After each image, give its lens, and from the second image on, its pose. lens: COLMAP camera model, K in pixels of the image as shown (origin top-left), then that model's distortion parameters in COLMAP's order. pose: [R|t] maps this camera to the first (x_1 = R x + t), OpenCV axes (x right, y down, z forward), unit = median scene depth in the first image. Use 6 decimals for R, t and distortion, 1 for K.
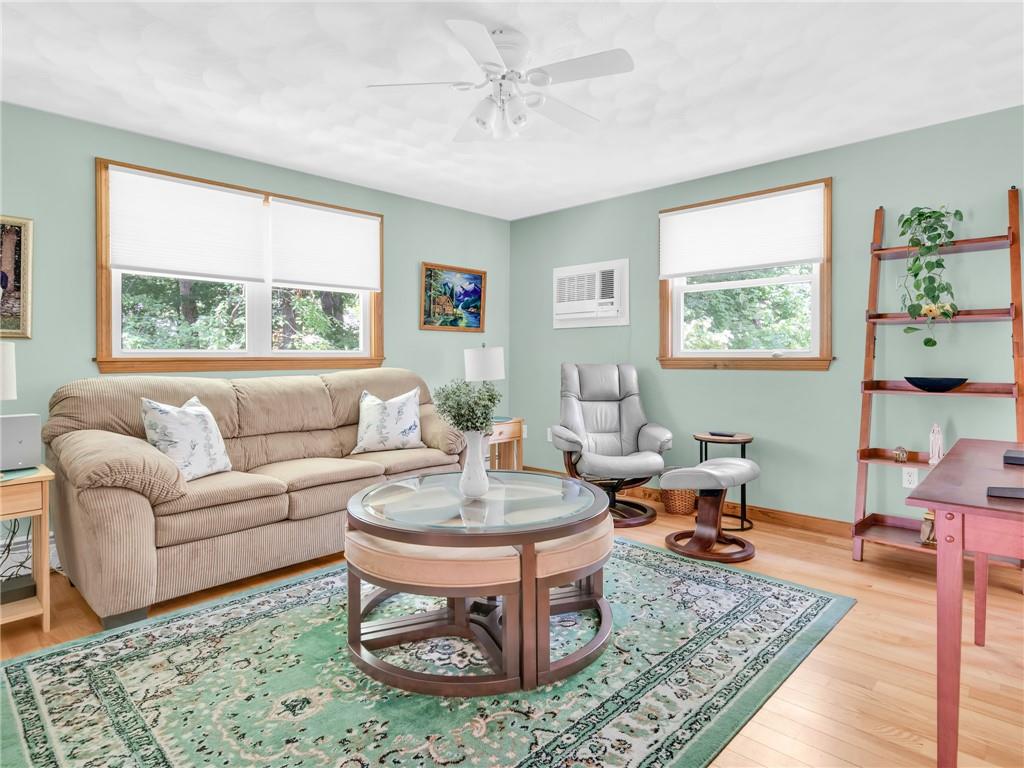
lens RADIAL K [[552.7, 0, 491.5], [0, 552.7, 358.9], [0, 0, 1]] dist [0.004086, -0.001877]
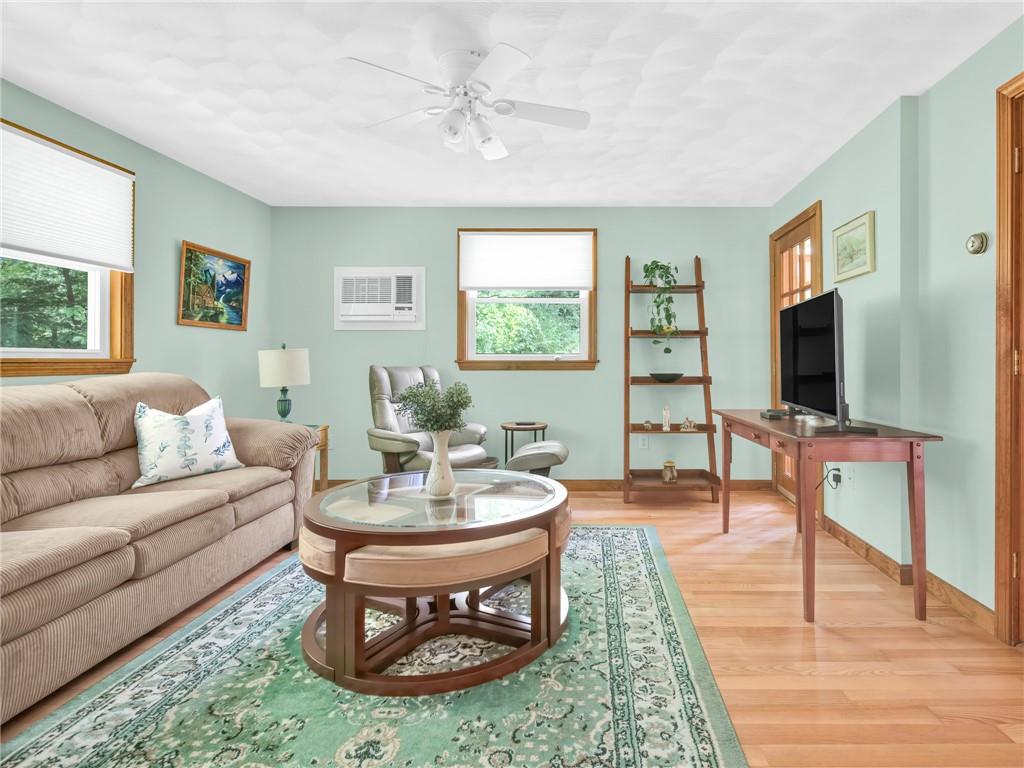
lens RADIAL K [[552.3, 0, 539.9], [0, 552.3, 357.6], [0, 0, 1]] dist [-0.001724, -0.001992]
pose [[0.742721, 0.007105, 0.669563, -0.337851], [0.000270, 0.999940, -0.010910, 0.004213], [-0.669601, 0.008284, 0.742675, 0.073291]]
